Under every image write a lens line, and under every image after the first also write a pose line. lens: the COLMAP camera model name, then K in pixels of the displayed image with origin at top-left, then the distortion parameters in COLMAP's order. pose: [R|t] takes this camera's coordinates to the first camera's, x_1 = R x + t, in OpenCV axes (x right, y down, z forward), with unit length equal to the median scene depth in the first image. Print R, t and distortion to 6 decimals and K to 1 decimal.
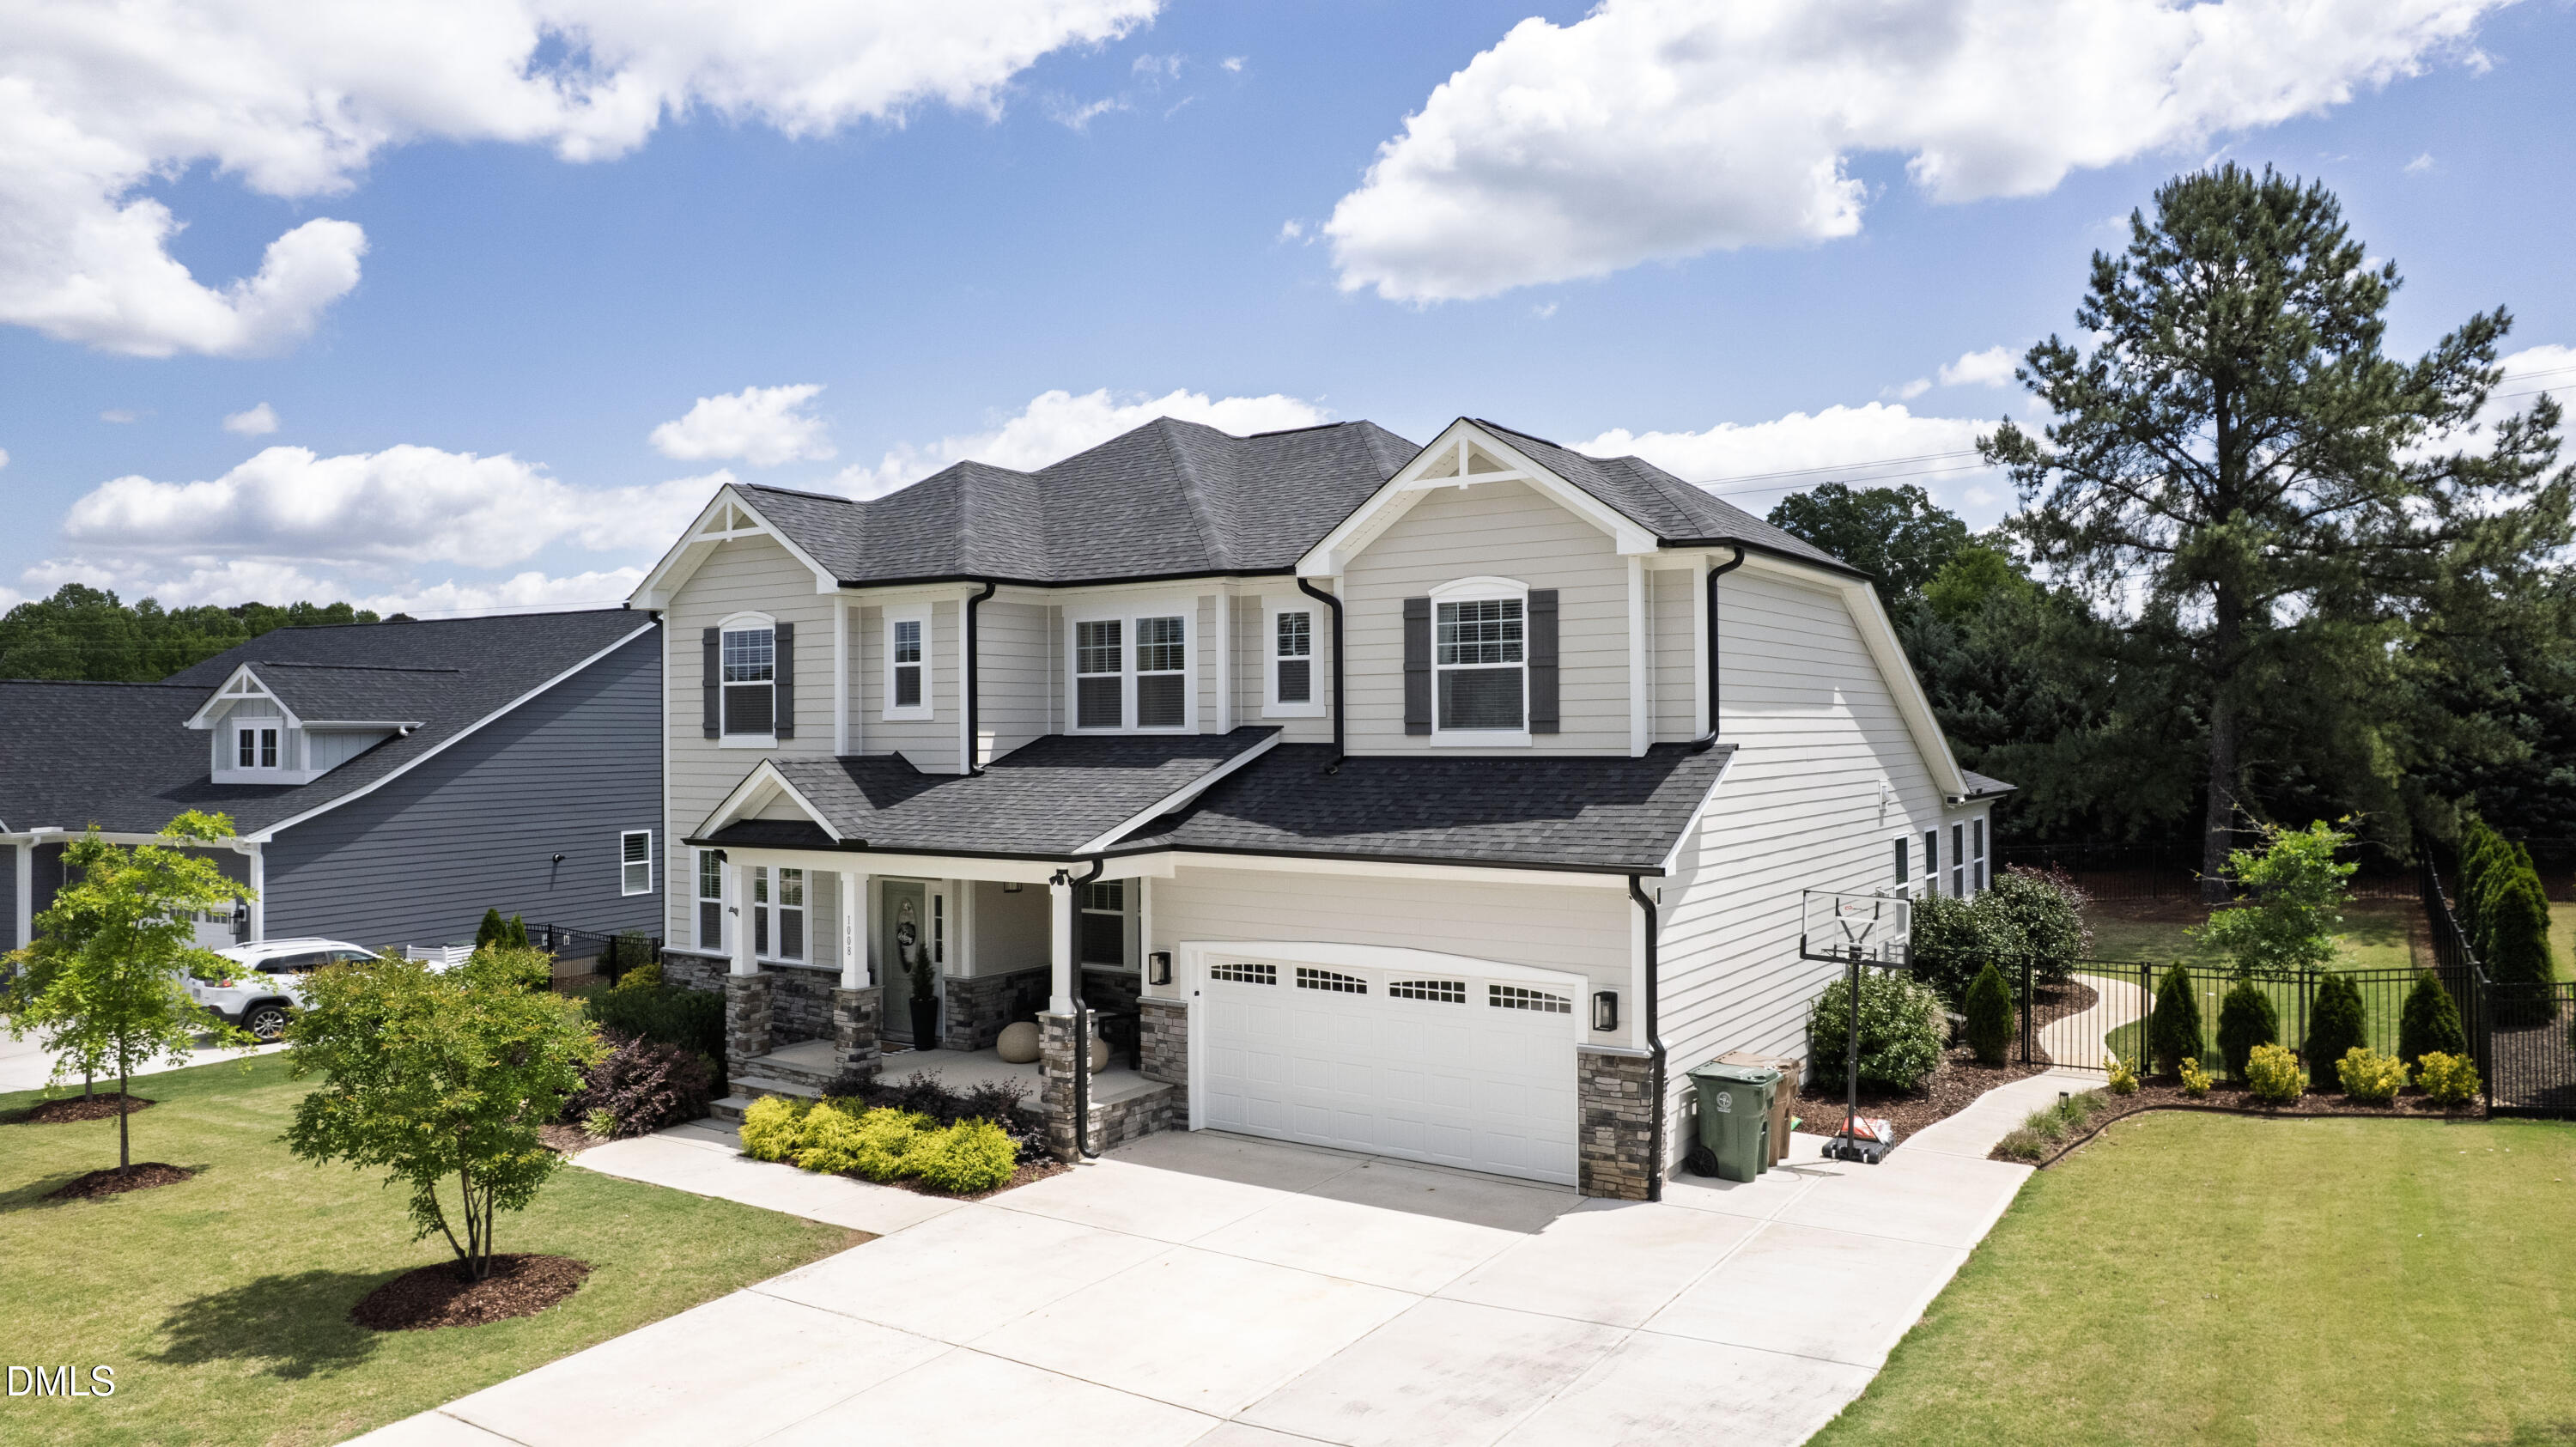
lens RADIAL K [[1643.9, 0, 1285.6], [0, 1643.9, 726.5], [0, 0, 1]] dist [-0.045343, 0.014451]
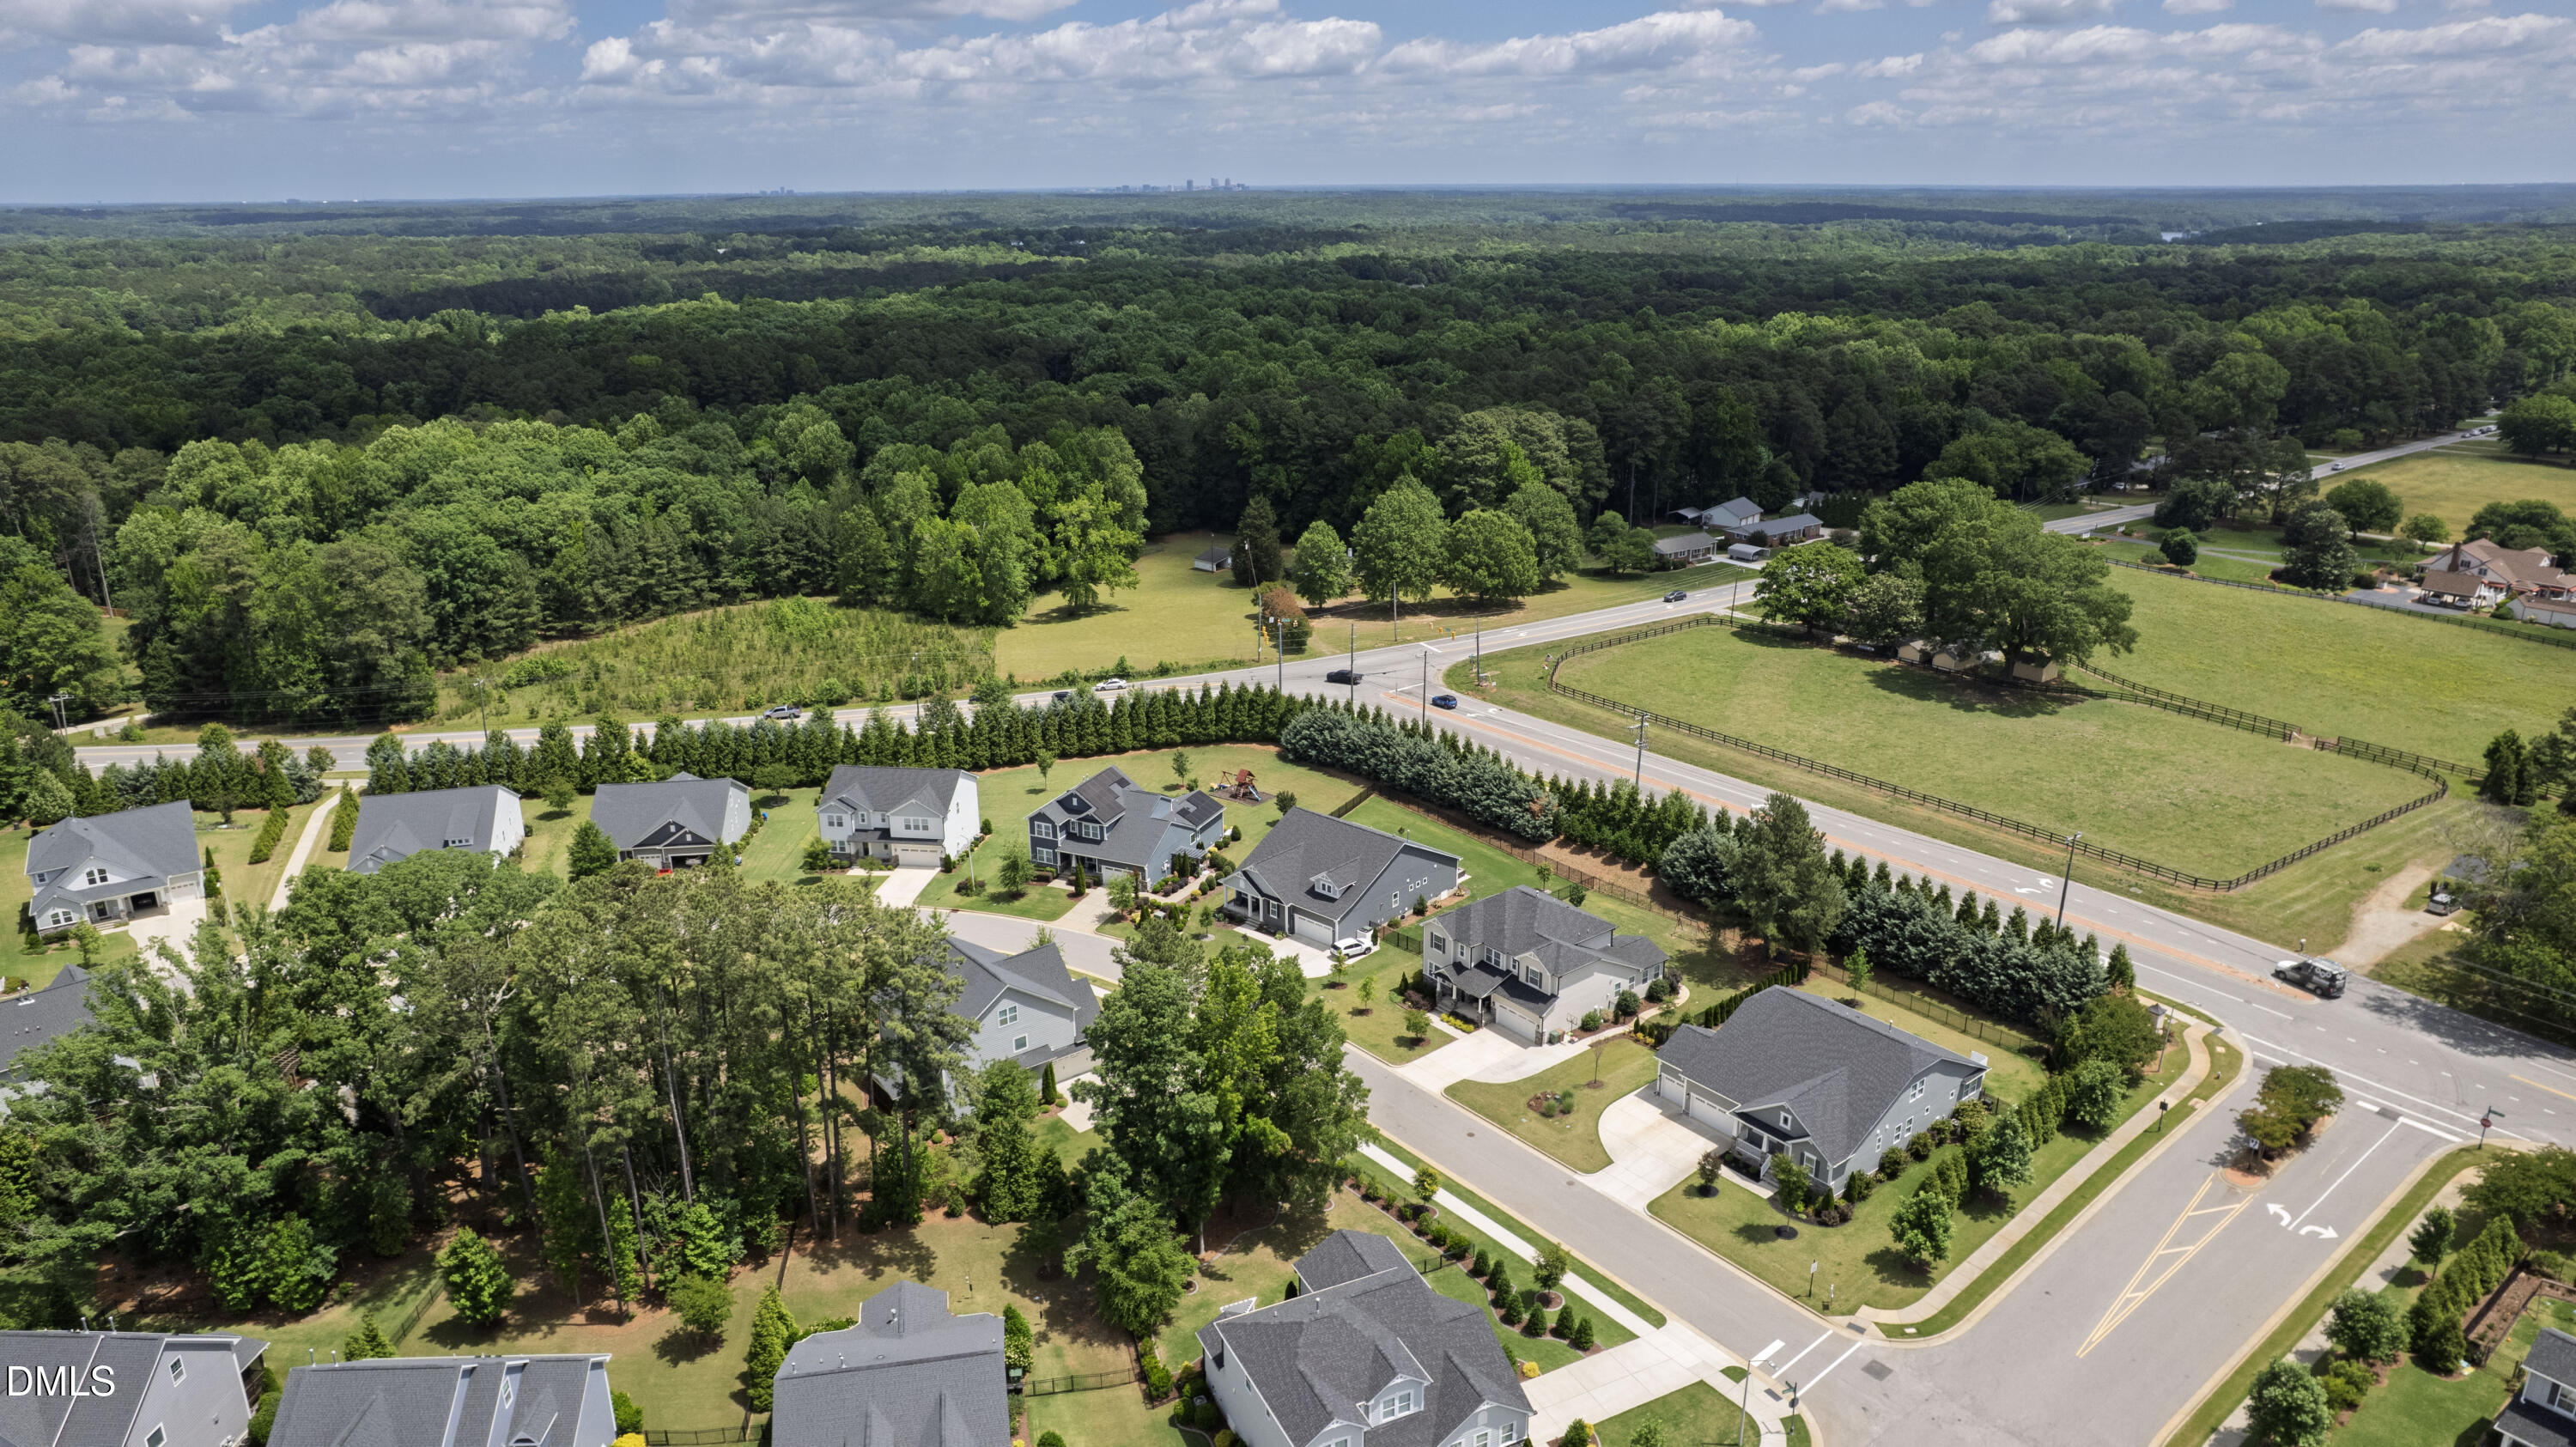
lens RADIAL K [[1643.9, 0, 1266.7], [0, 1643.9, 711.8], [0, 0, 1]] dist [-0.045343, 0.014451]
pose [[0.950439, 0.088495, -0.298049, 1.063579], [0.011295, 0.948176, 0.317546, -3.531334], [0.310704, -0.305175, 0.900184, -5.729441]]
